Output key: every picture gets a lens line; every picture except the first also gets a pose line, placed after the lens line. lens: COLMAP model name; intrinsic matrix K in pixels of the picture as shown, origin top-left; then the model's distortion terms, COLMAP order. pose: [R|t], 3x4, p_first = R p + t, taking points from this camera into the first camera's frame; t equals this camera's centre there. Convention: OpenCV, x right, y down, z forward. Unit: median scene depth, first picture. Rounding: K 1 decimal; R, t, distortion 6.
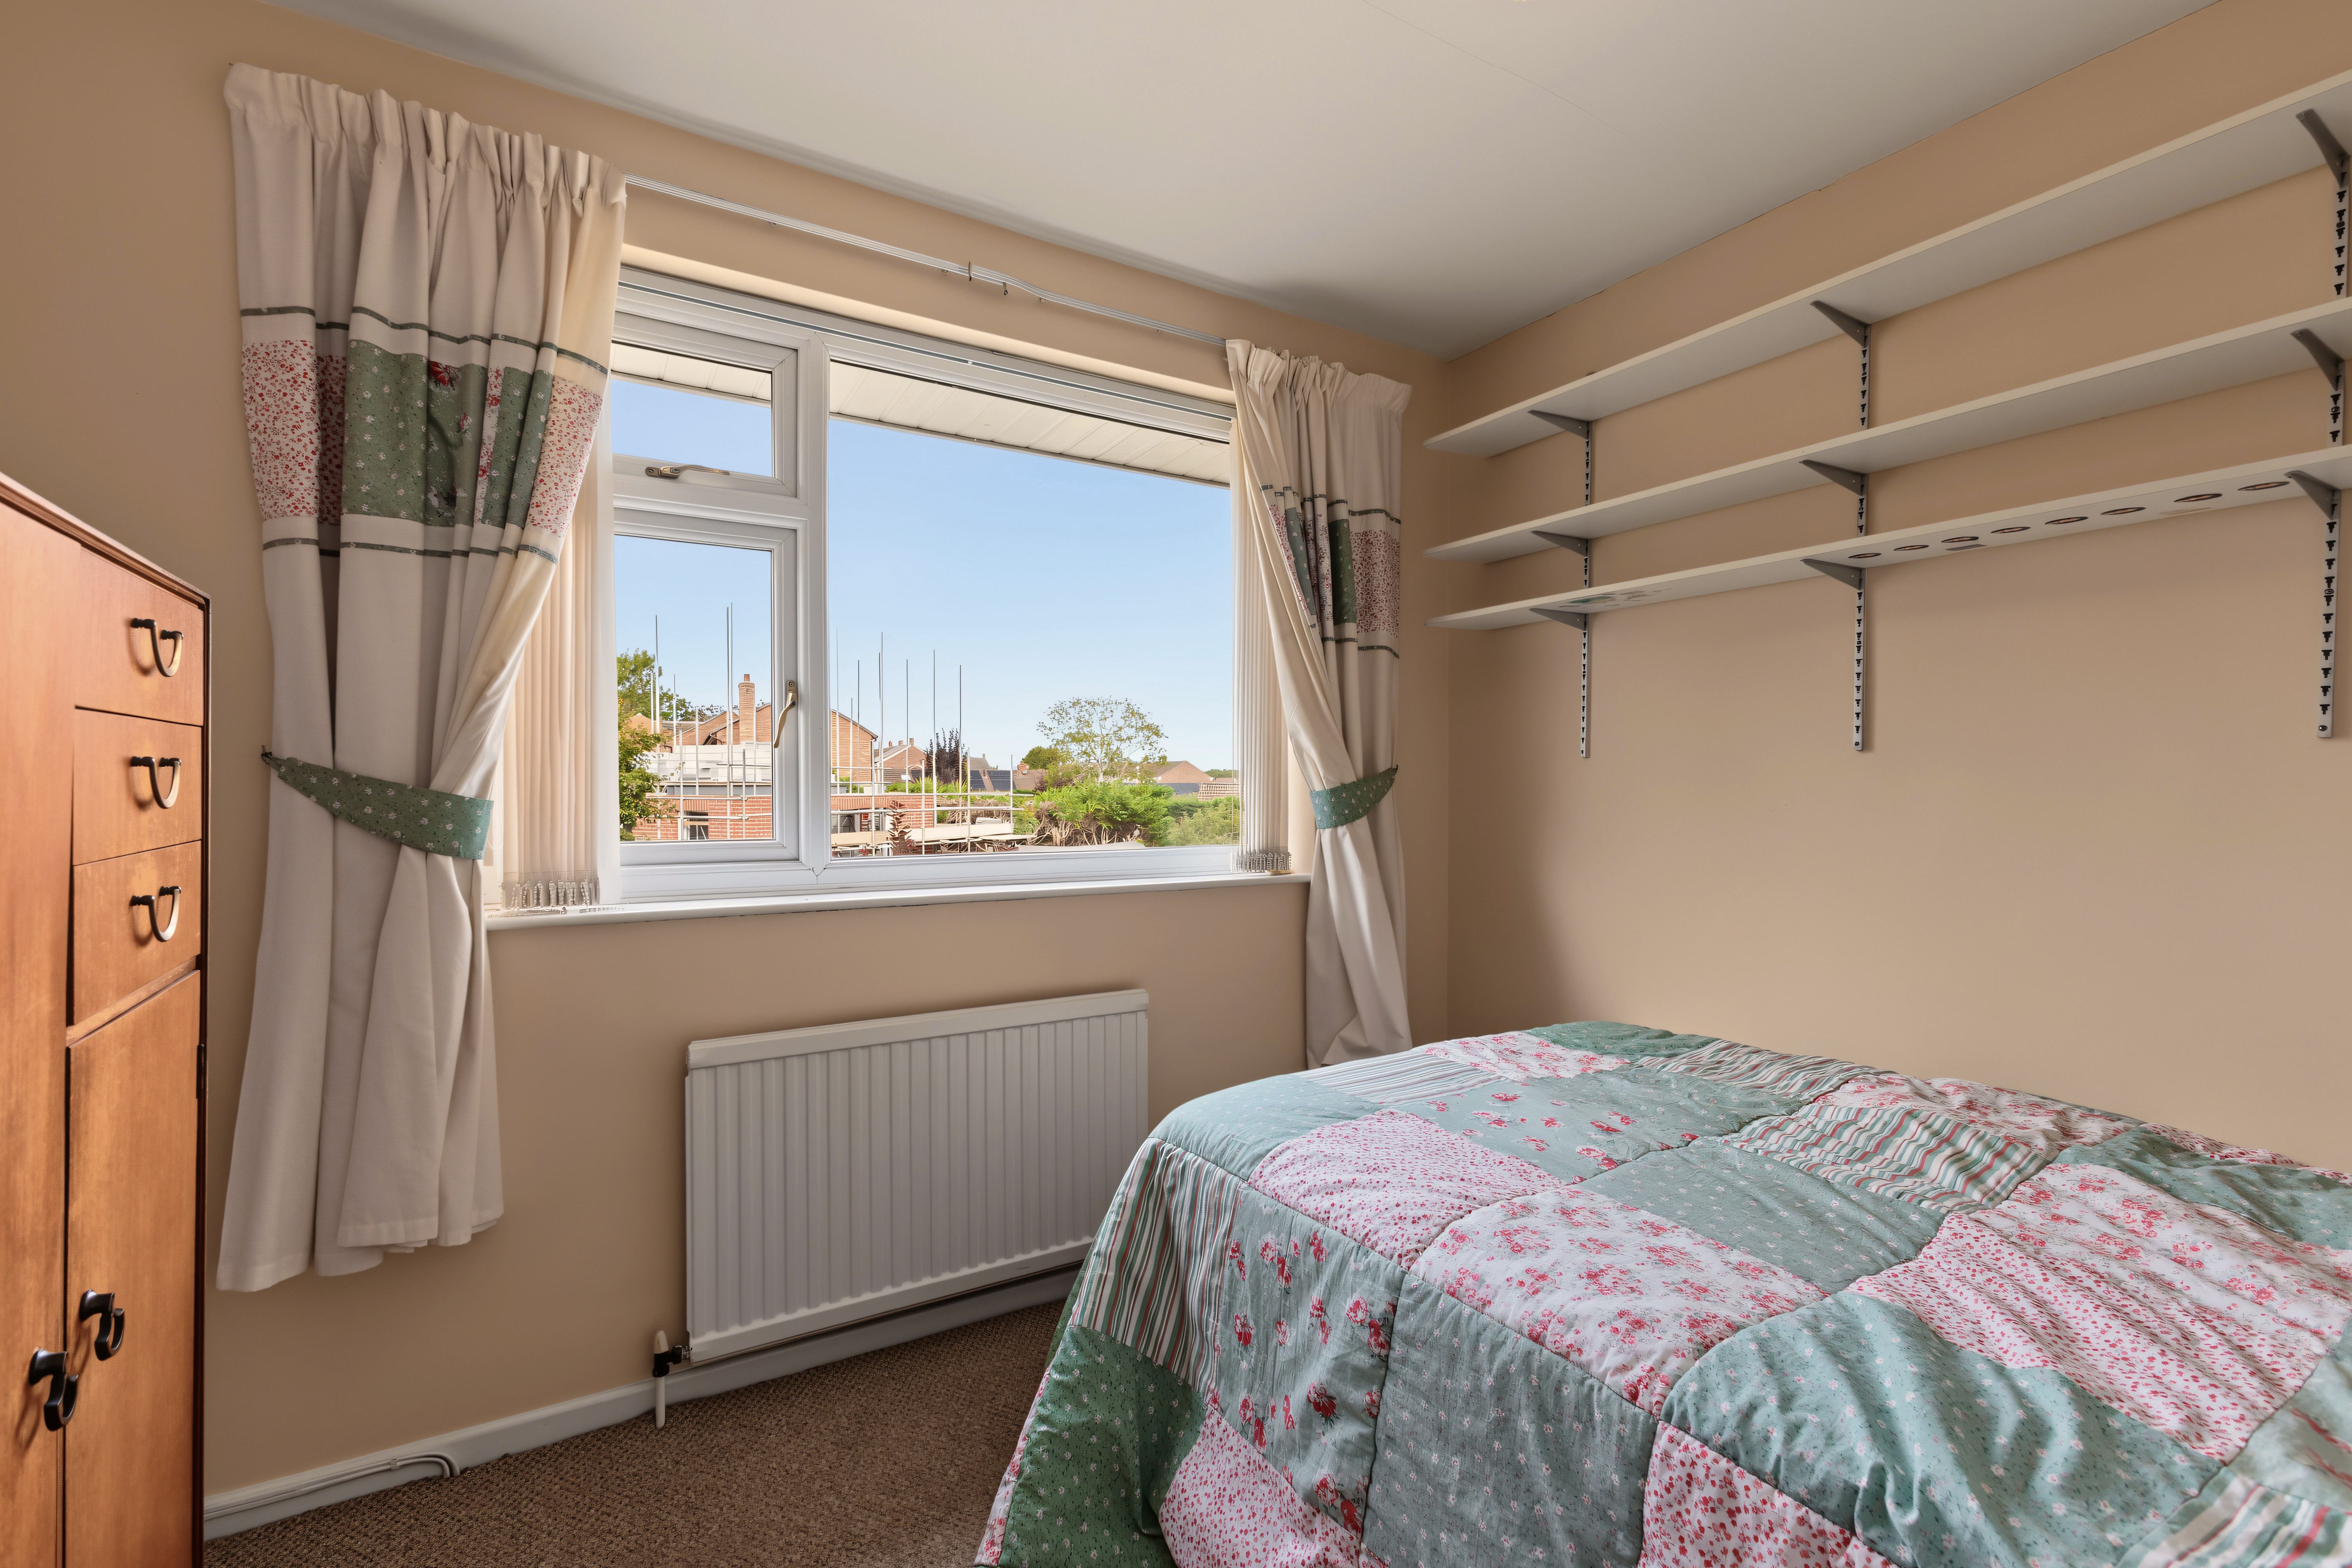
lens RADIAL K [[1010.9, 0, 1168.2], [0, 1010.9, 784.1], [0, 0, 1]] dist [0.006792, -0.002241]
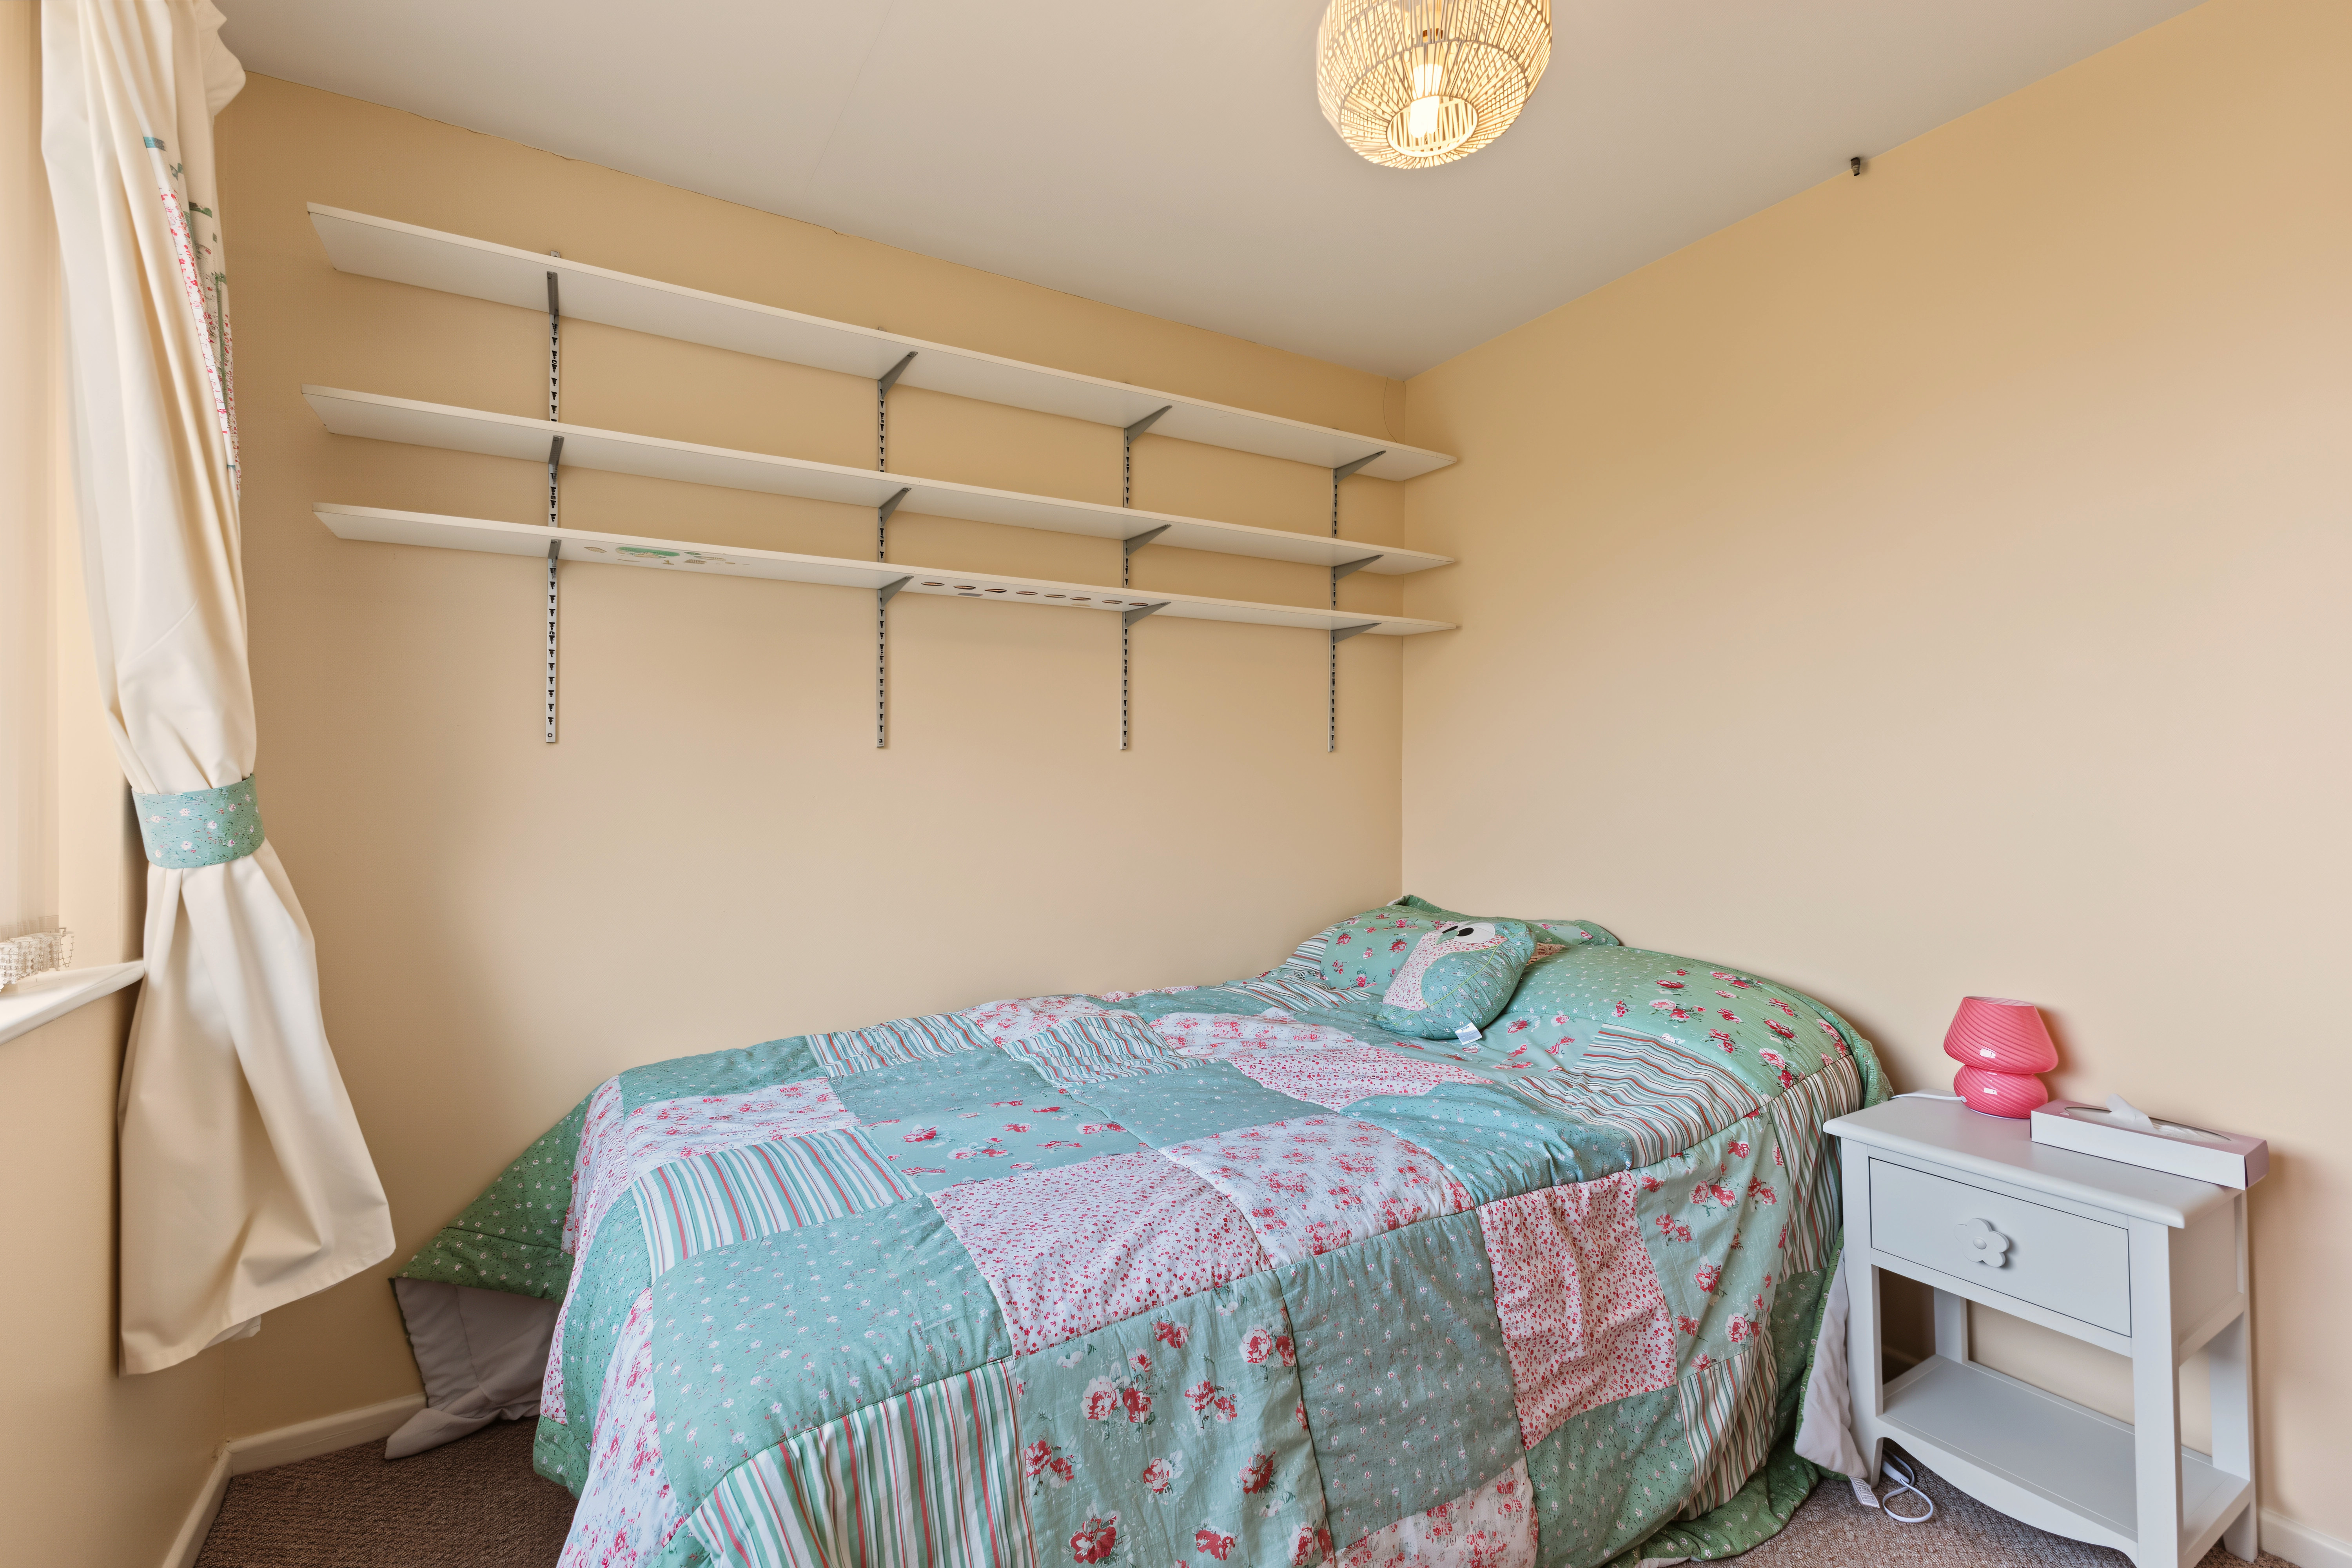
lens RADIAL K [[1010.9, 0, 1167.4], [0, 1010.9, 772.6], [0, 0, 1]] dist [0.006792, -0.002241]
pose [[0.002750, 0.007413, 0.999969, -0.709191], [0.004336, 0.999963, -0.007425, 0.006985], [-0.999987, 0.004356, 0.002717, 1.042732]]
